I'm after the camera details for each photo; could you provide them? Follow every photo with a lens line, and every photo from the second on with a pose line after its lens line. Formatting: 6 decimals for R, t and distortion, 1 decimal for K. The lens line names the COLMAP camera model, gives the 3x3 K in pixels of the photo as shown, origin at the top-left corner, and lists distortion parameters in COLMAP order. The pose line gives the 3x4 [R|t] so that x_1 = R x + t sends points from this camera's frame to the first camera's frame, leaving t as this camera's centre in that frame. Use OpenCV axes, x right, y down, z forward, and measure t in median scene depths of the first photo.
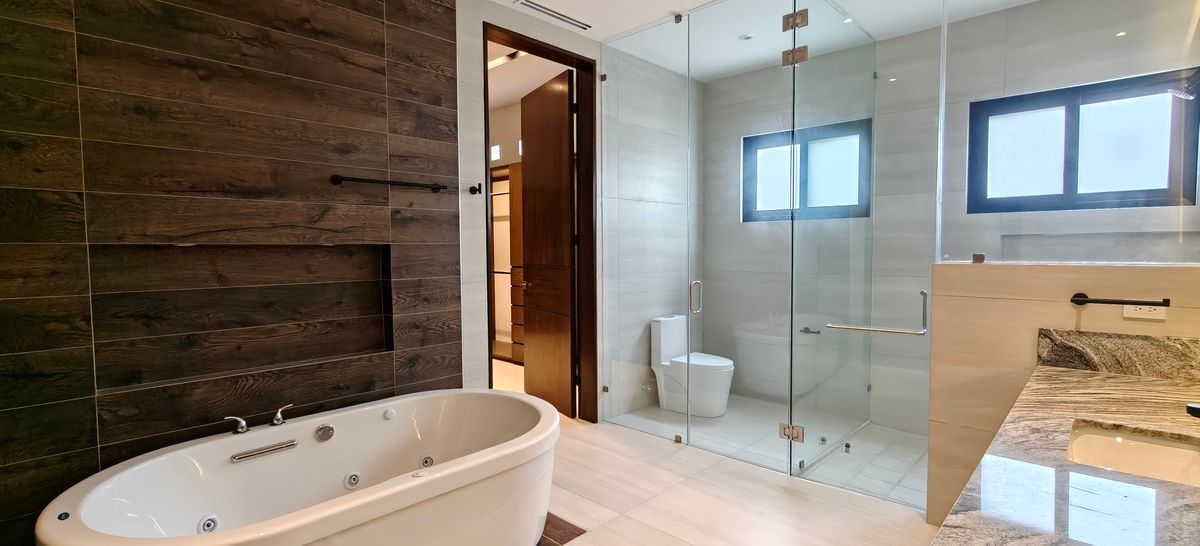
lens RADIAL K [[549.3, 0, 541.0], [0, 549.3, 255.6], [0, 0, 1]] dist [-0.000031, 0.000114]
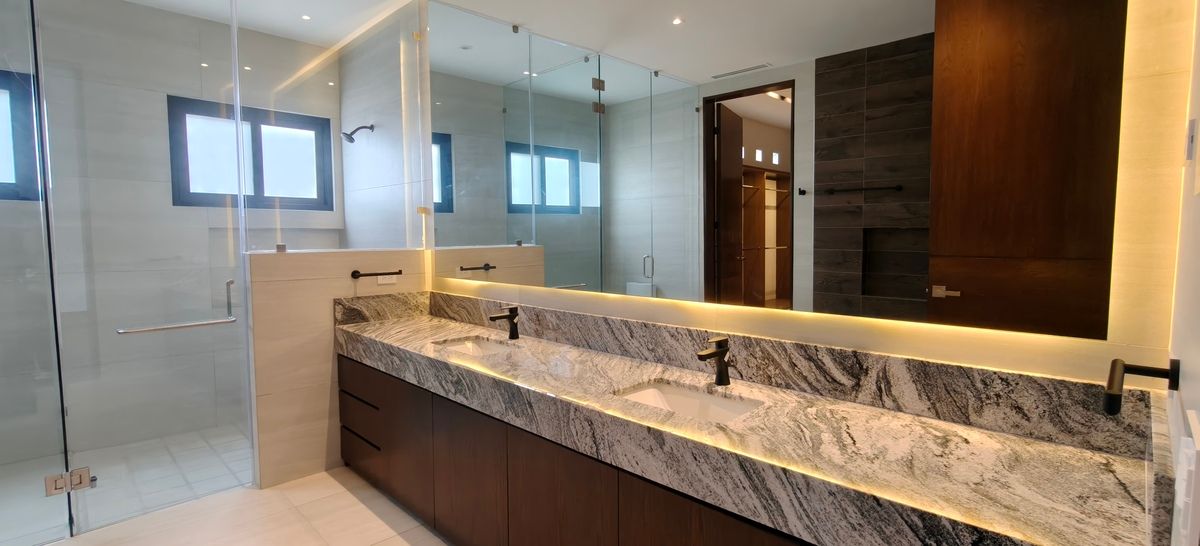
lens RADIAL K [[540.9, 0, 603.7], [0, 540.9, 273.3], [0, 0, 1]] dist [-0.000549, 0.000468]
pose [[-0.026467, -0.061440, 0.997760, -0.411637], [0.020024, 0.997877, 0.061978, 0.003353], [-0.999449, 0.021620, -0.025181, 0.390336]]
